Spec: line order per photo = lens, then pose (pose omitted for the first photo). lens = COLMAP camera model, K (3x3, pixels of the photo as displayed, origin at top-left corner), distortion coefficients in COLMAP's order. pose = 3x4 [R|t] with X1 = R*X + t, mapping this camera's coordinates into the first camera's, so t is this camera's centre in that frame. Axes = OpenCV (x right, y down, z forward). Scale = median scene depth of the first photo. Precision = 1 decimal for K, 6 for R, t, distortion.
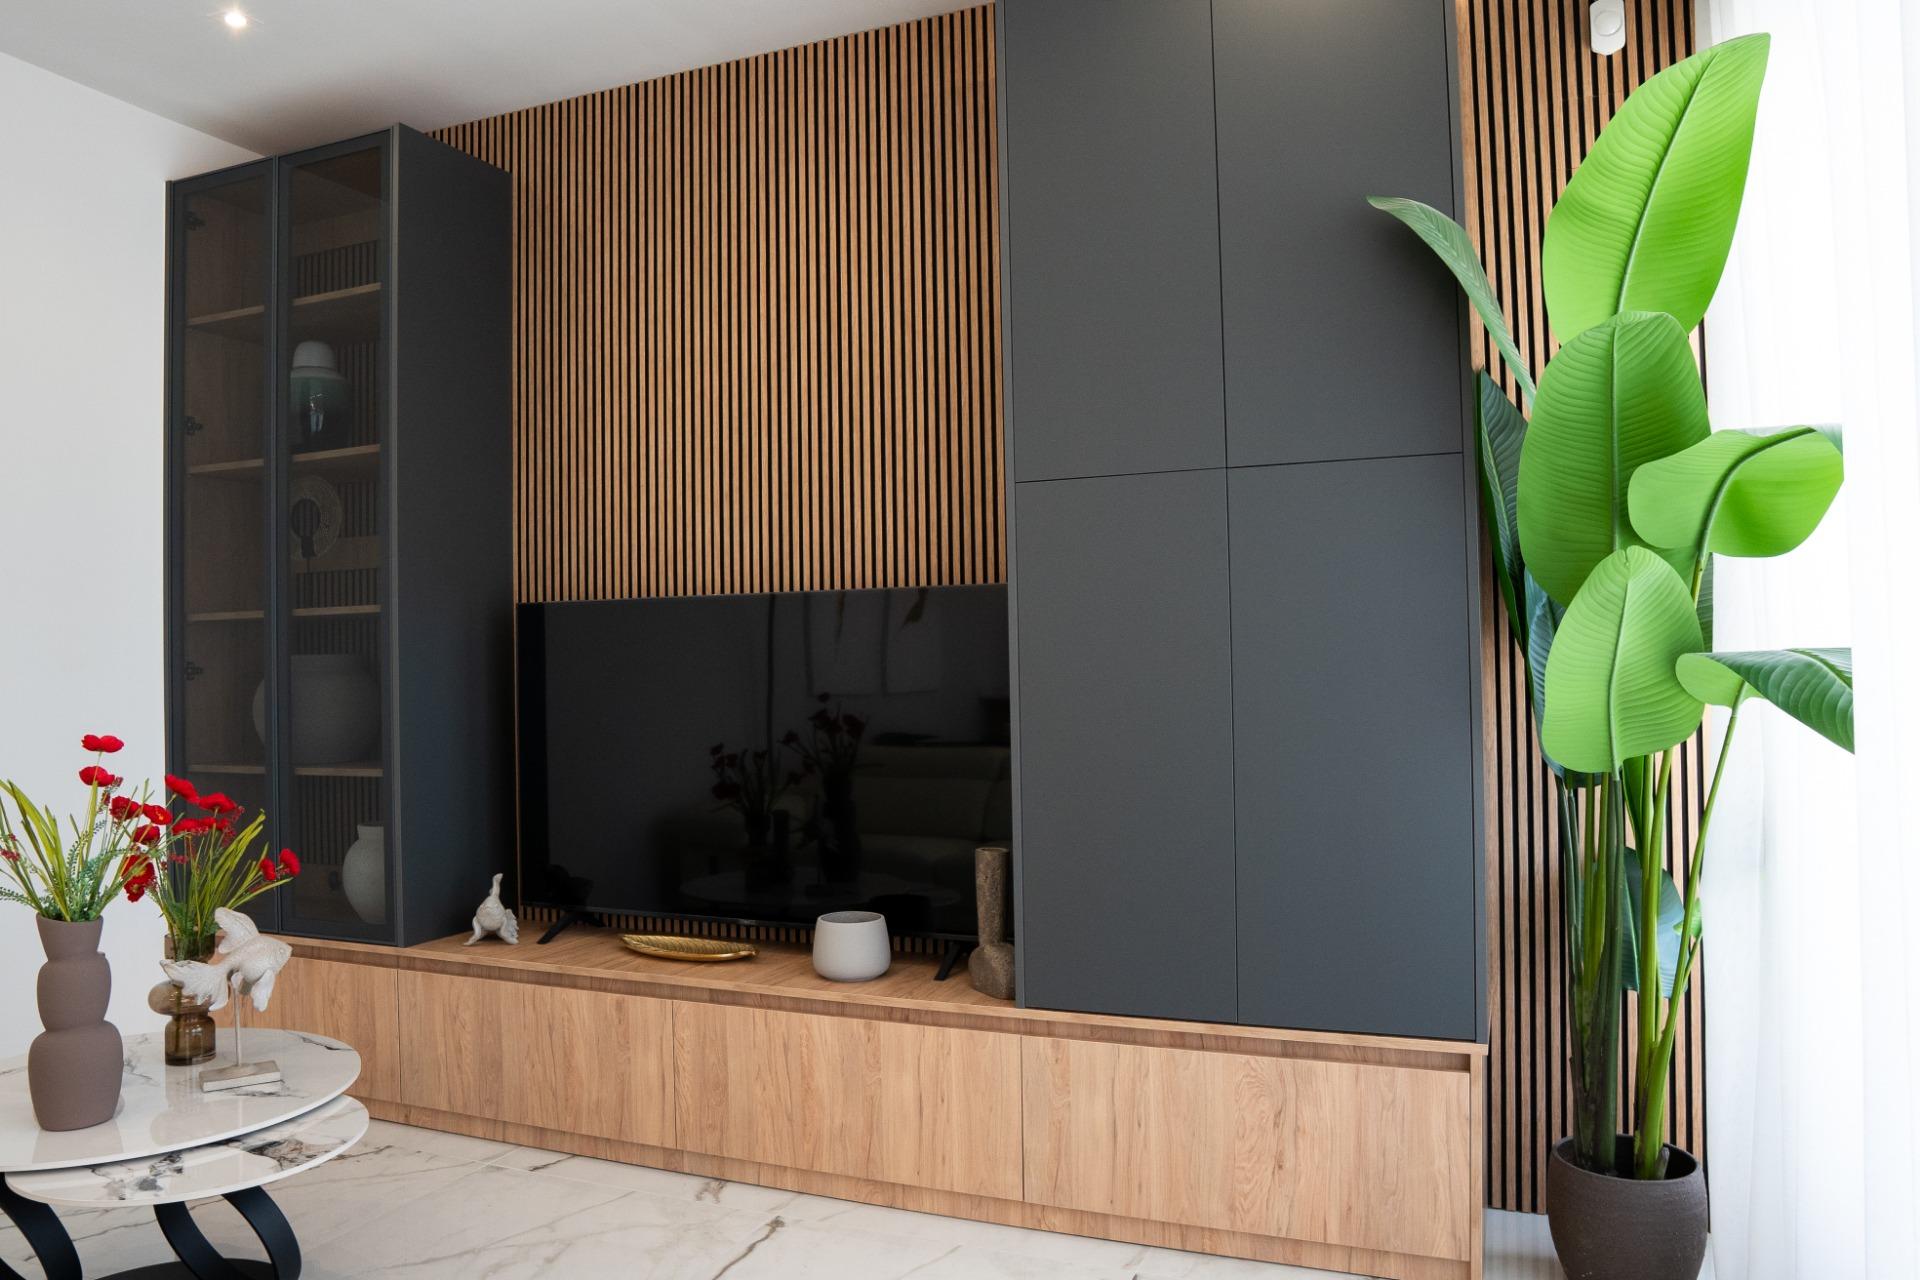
lens RADIAL K [[1339.2, 0, 960.0], [0, 1339.2, 640.0], [0, 0, 1]] dist [-0.111261, 0.065987]
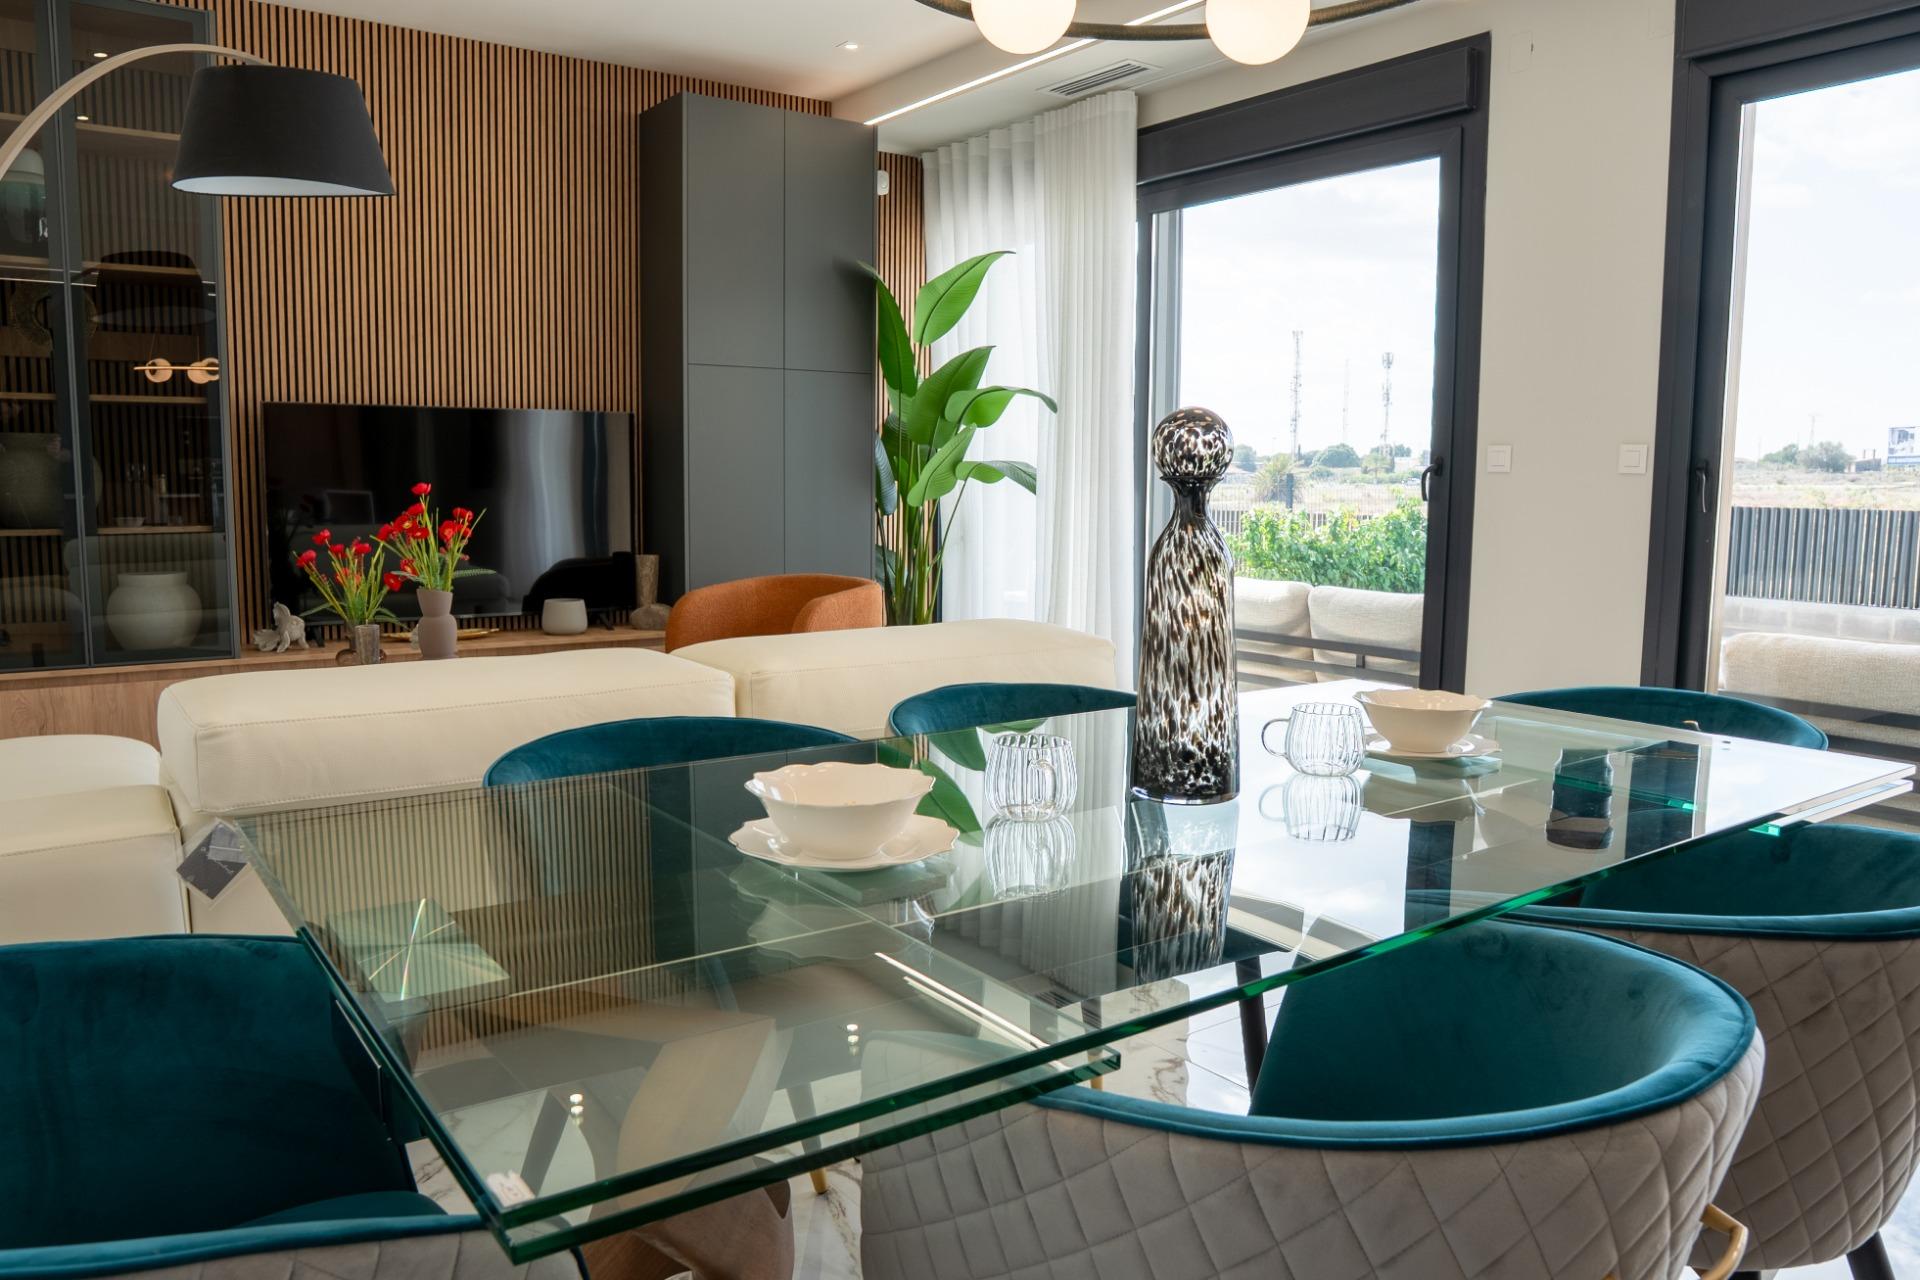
lens RADIAL K [[1339.2, 0, 960.0], [0, 1339.2, 640.0], [0, 0, 1]] dist [-0.111261, 0.065987]
pose [[0.510456, -0.077826, 0.856375, -1.376981], [-0.031748, 0.993511, 0.109212, 0.056315], [-0.859318, -0.082936, 0.504673, -0.336987]]
